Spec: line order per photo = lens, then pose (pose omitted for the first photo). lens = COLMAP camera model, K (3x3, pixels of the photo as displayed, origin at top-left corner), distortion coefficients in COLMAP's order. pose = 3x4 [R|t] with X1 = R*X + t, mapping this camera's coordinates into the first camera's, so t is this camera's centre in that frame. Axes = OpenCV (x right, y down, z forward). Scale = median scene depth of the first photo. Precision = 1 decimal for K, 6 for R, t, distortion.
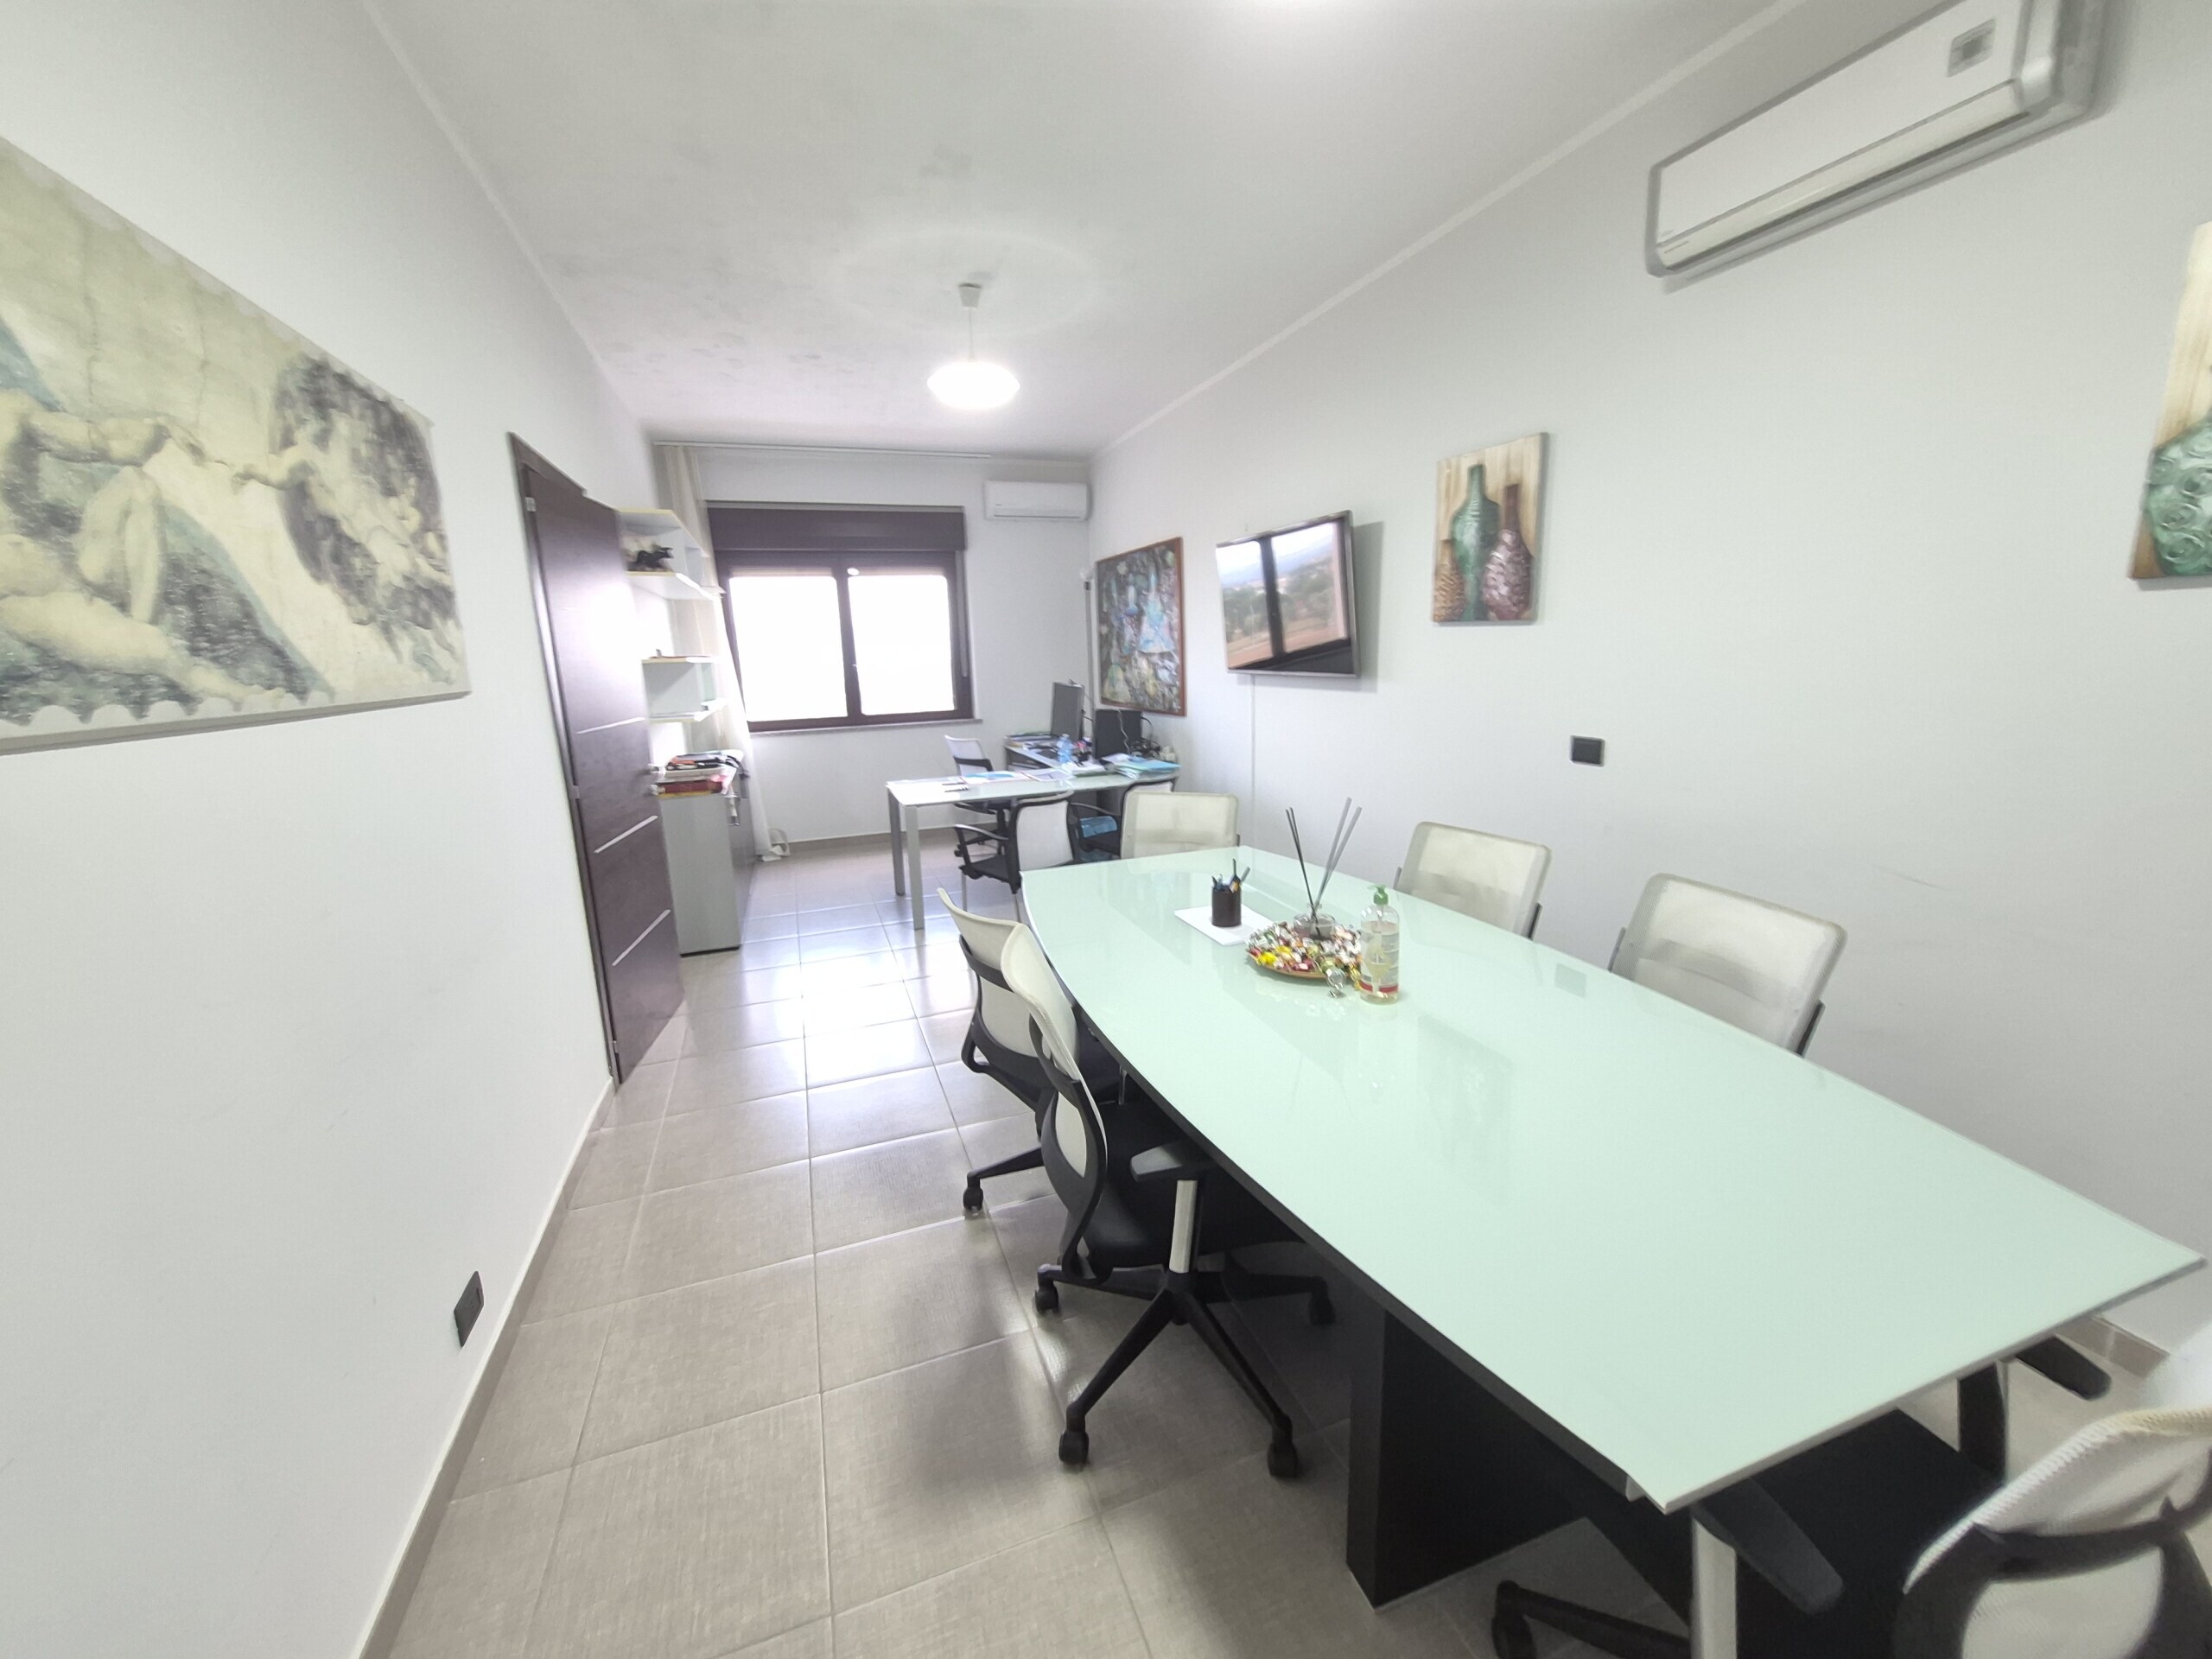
lens RADIAL K [[869.5, 0, 1098.5], [0, 869.5, 818.5], [0, 0, 1]] dist [-0.000069, 0.000003]
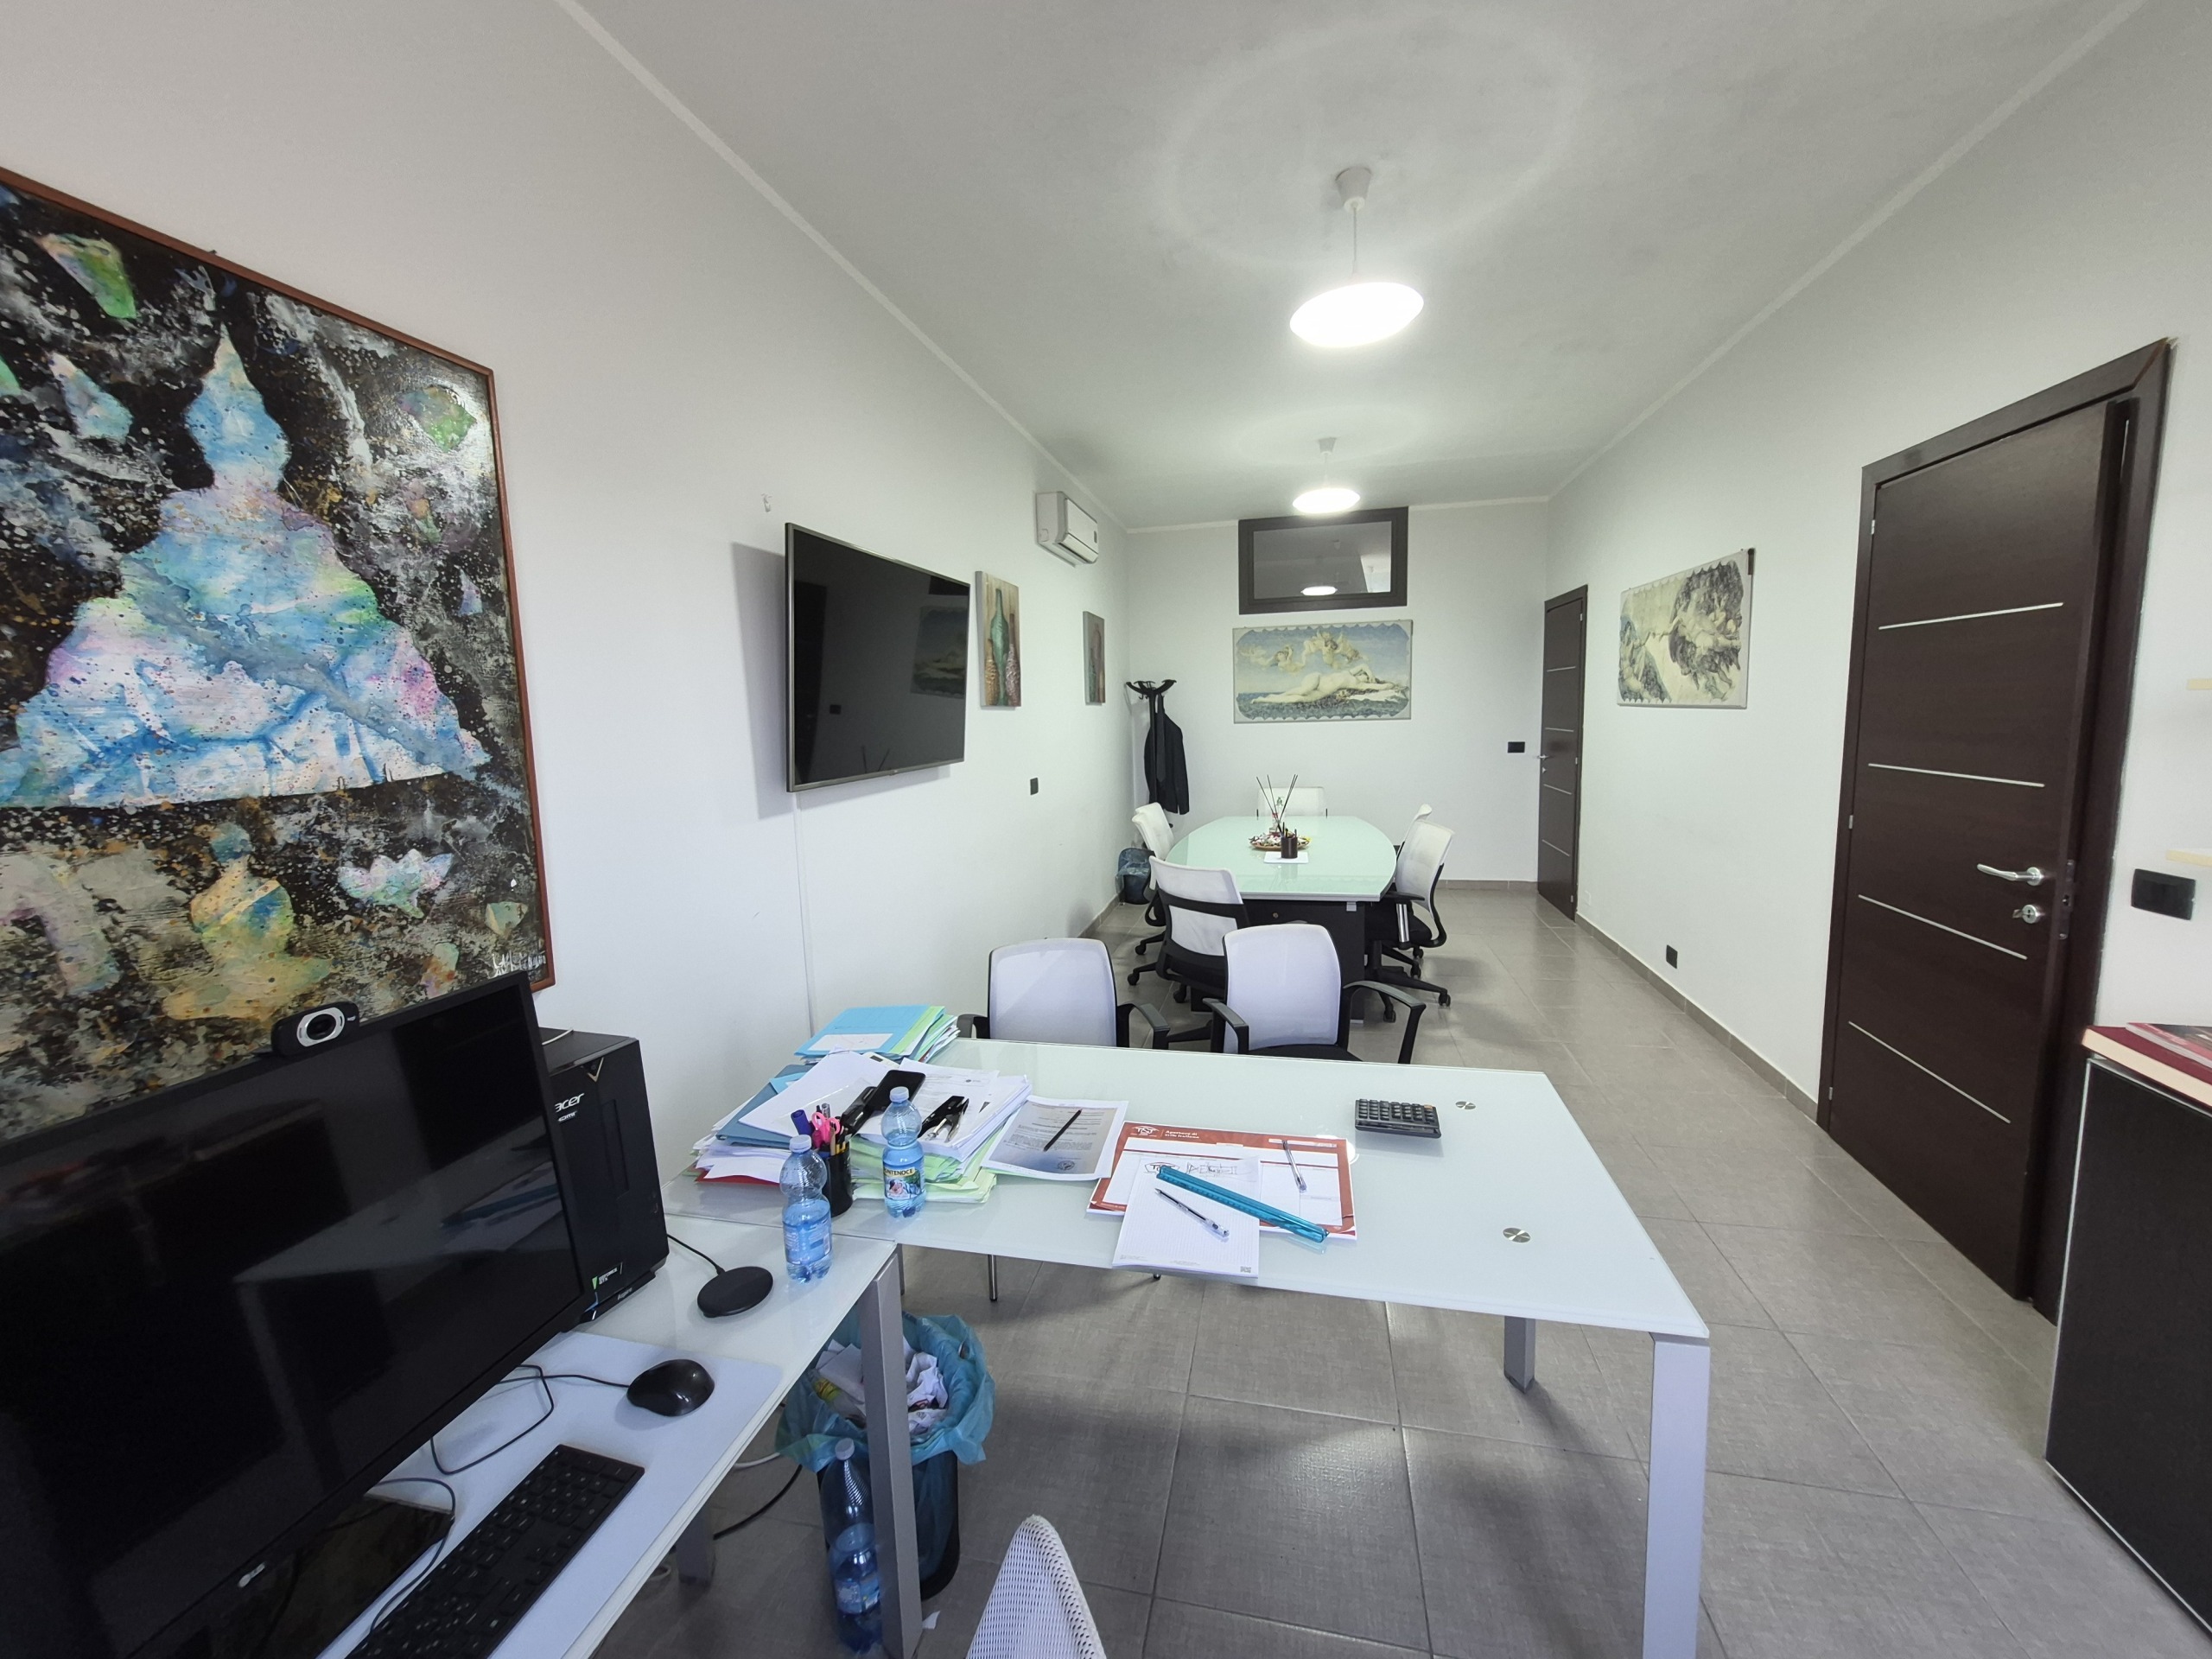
lens RADIAL K [[869.5, 0, 1098.5], [0, 869.5, 818.5], [0, 0, 1]] dist [-0.000069, 0.000003]
pose [[-0.834717, -0.009789, 0.550592, -0.669839], [0.166312, 0.948672, 0.269001, -0.655556], [-0.524964, 0.316109, -0.790245, 3.338610]]
